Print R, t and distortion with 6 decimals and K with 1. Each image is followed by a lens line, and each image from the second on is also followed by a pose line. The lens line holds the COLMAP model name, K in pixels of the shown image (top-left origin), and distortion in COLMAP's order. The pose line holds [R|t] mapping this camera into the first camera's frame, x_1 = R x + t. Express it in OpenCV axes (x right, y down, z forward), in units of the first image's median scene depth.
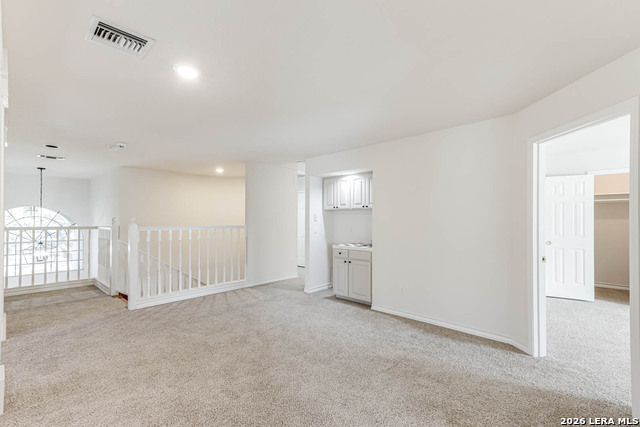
lens RADIAL K [[284.9, 0, 323.6], [0, 284.9, 216.5], [0, 0, 1]] dist [0.000539, 0.000084]
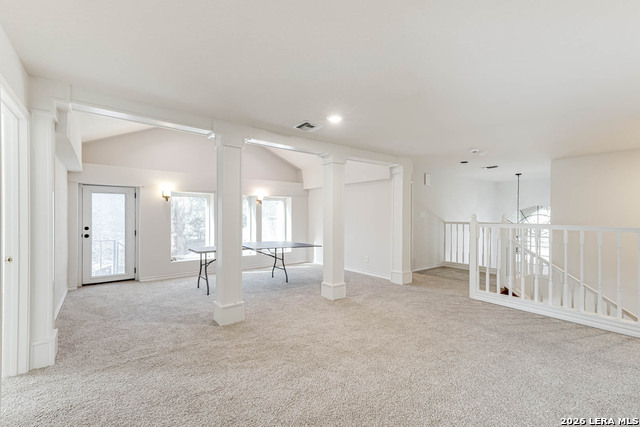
lens RADIAL K [[284.9, 0, 323.6], [0, 284.9, 216.5], [0, 0, 1]] dist [0.000539, 0.000084]
pose [[-0.187337, 0.001644, -0.982294, 0.721821], [0.001965, 0.999997, 0.001299, 0.014202], [0.982294, -0.001687, -0.187340, 0.898363]]
